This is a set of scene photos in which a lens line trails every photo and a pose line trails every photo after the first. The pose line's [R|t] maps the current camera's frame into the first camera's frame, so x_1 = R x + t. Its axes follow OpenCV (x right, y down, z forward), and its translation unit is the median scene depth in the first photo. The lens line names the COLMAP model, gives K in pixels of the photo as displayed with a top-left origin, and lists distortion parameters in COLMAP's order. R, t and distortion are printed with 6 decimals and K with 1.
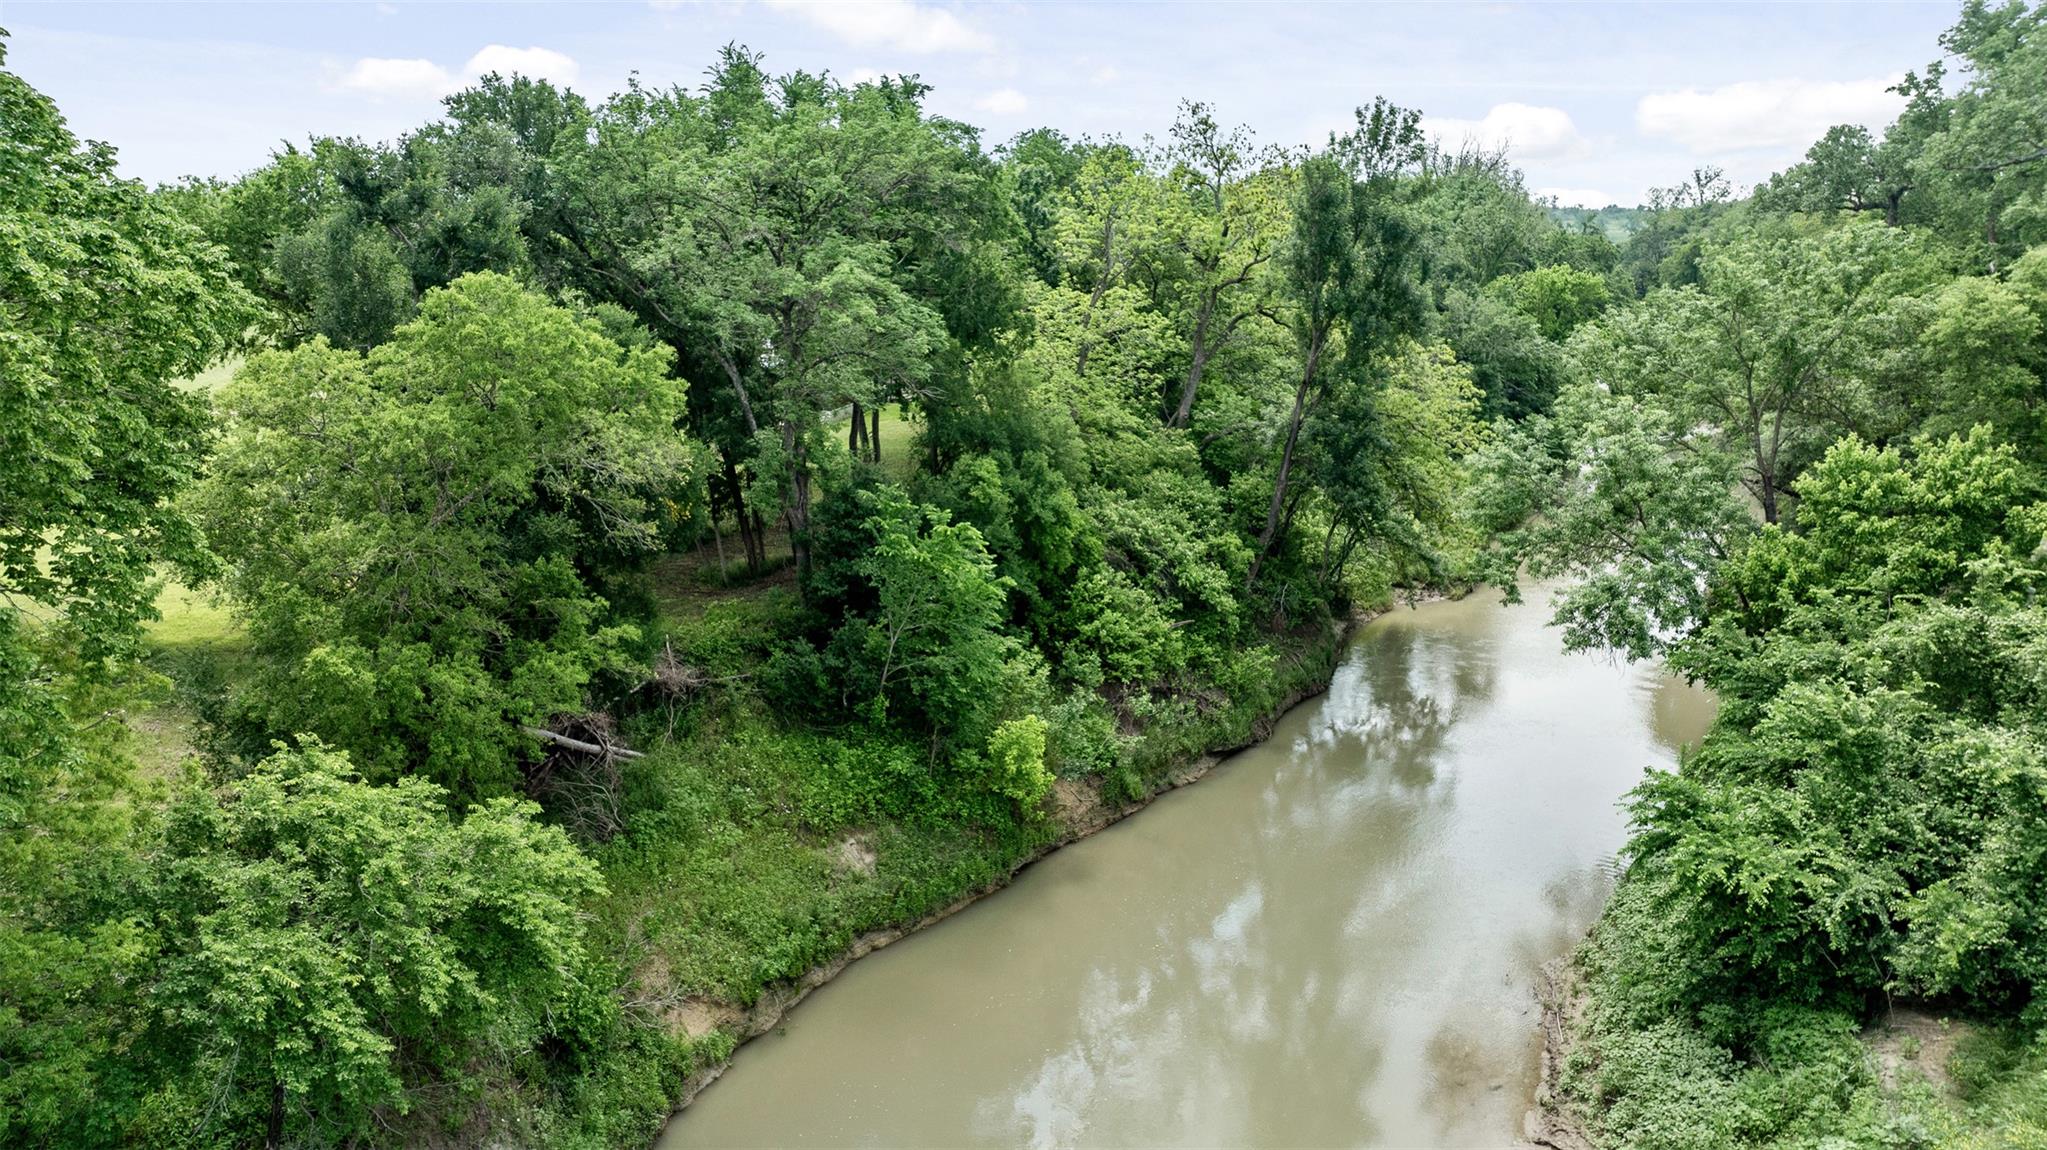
lens RADIAL K [[1447.2, 0, 1026.7], [0, 1447.2, 564.0], [0, 0, 1]] dist [-0.031189, 0.035825]
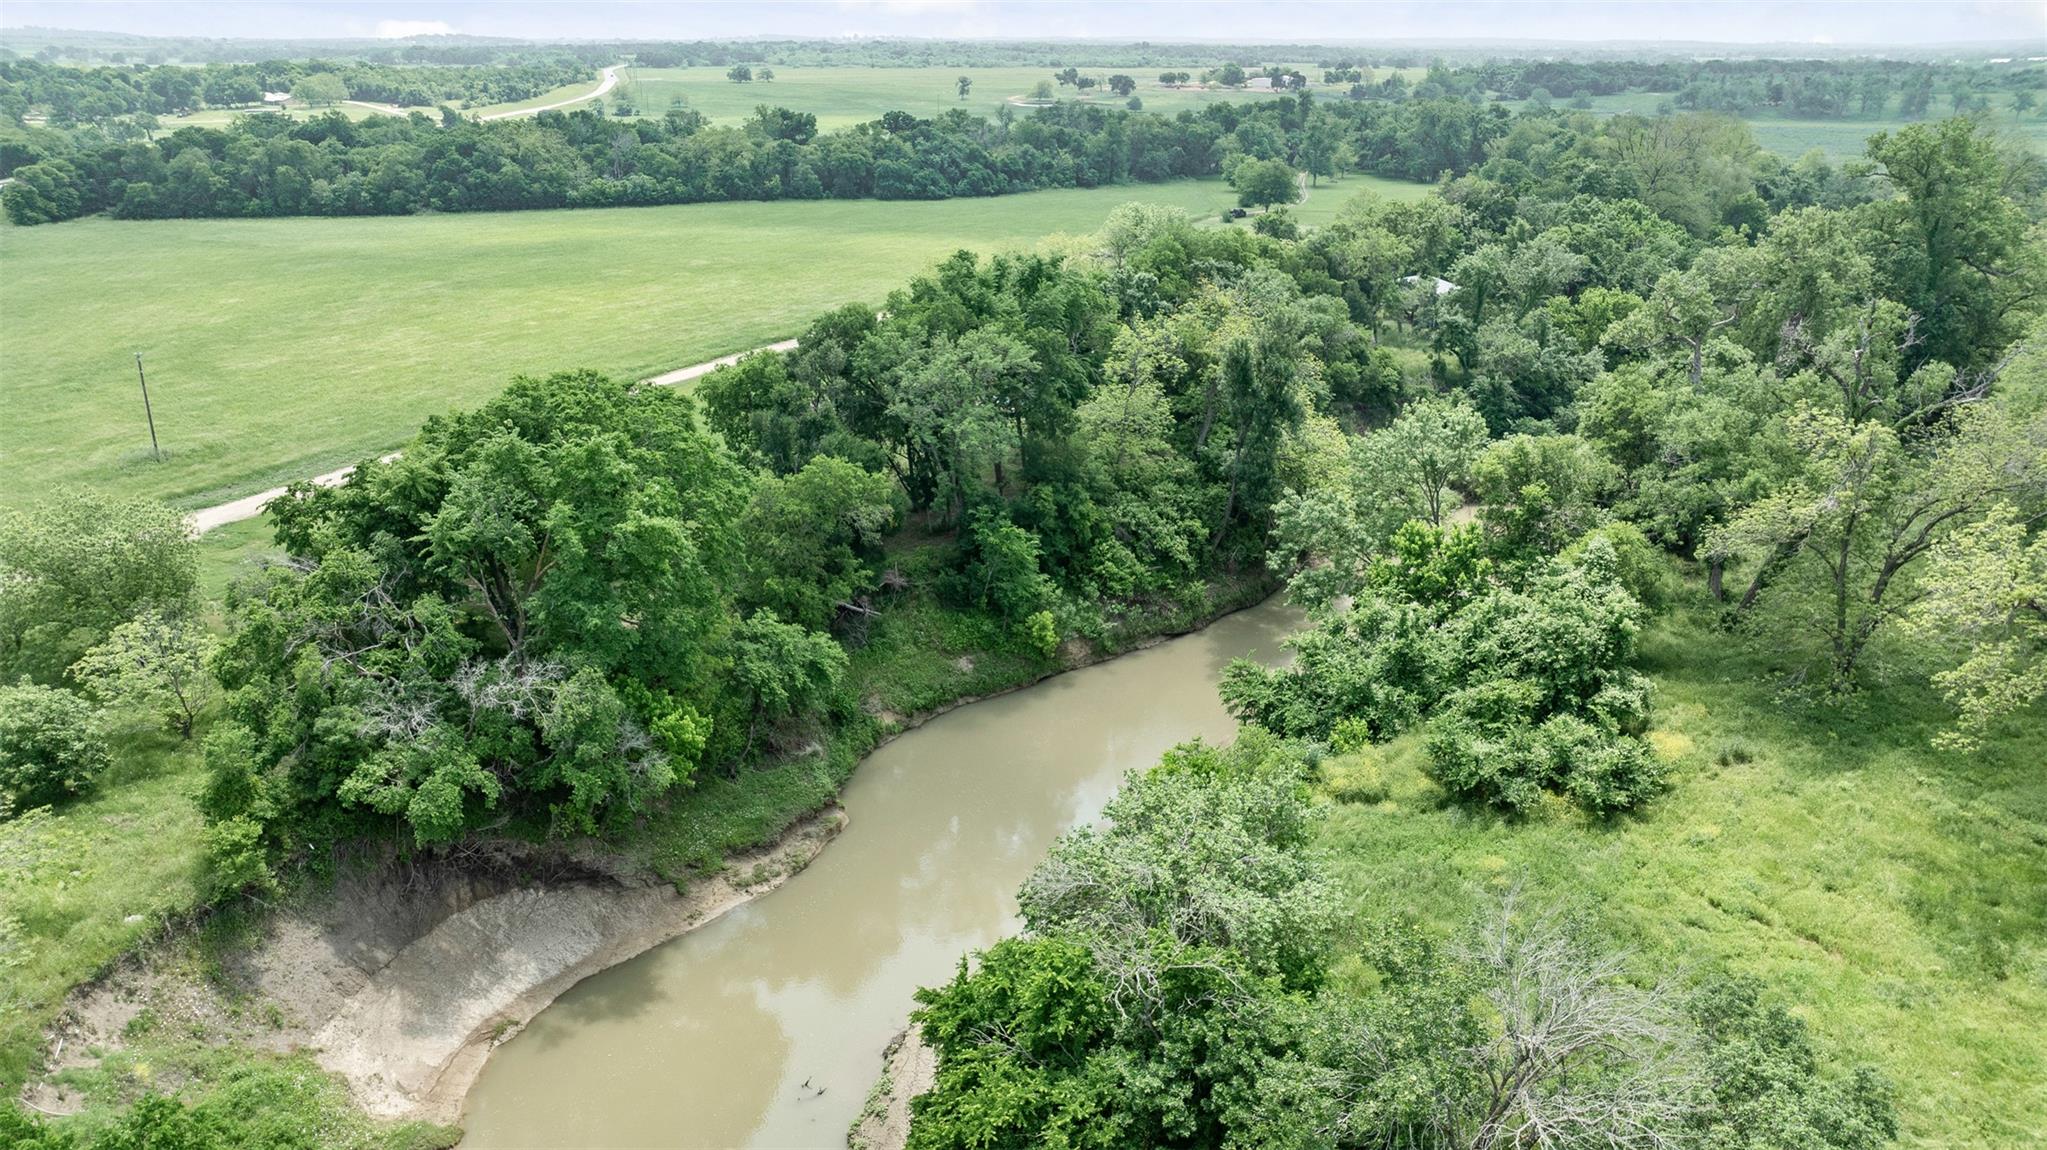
lens RADIAL K [[1447.2, 0, 1026.7], [0, 1447.2, 564.0], [0, 0, 1]] dist [-0.031189, 0.035825]
pose [[0.972340, 0.080543, -0.219244, 0.484828], [-0.055995, 0.991673, 0.115969, -0.240173], [0.226758, -0.100485, 0.968754, -1.249270]]
